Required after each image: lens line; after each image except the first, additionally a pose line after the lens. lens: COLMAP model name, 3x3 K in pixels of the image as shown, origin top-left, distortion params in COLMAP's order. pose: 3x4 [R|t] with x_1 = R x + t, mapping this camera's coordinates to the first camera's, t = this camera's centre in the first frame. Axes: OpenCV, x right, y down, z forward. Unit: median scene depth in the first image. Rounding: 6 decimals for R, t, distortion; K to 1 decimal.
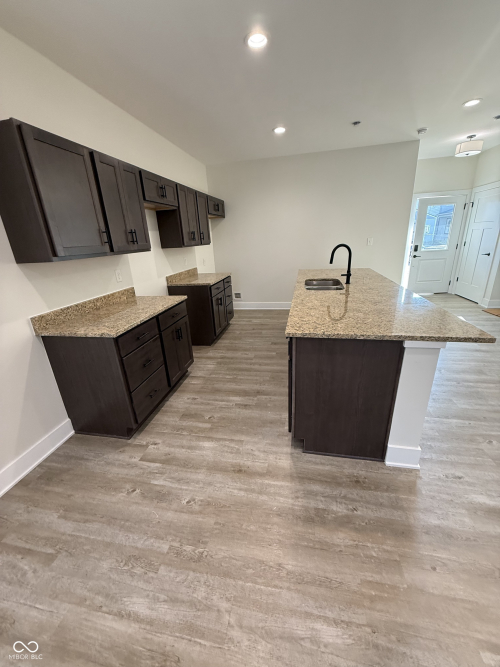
lens RADIAL K [[264.6, 0, 248.7], [0, 264.6, 331.4], [0, 0, 1]] dist [-0.002577, 0.000875]
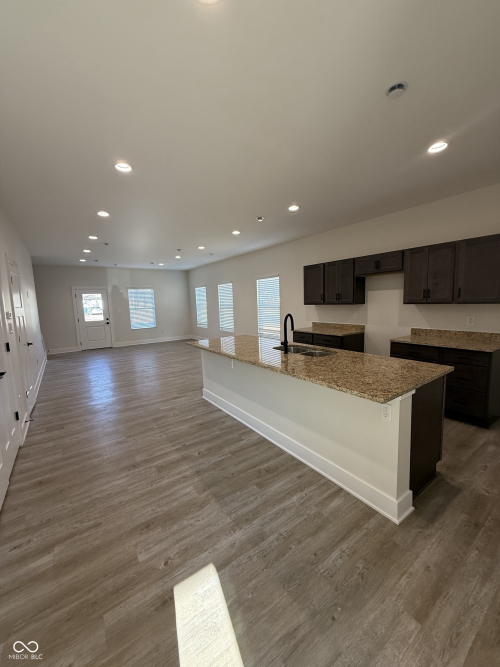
lens RADIAL K [[264.6, 0, 249.3], [0, 264.6, 333.8], [0, 0, 1]] dist [-0.002577, 0.000875]
pose [[-0.683533, 0.163370, -0.711402, 1.540010], [-0.179578, 0.907035, 0.380839, -0.795372], [0.707484, 0.388068, -0.590651, 1.944358]]
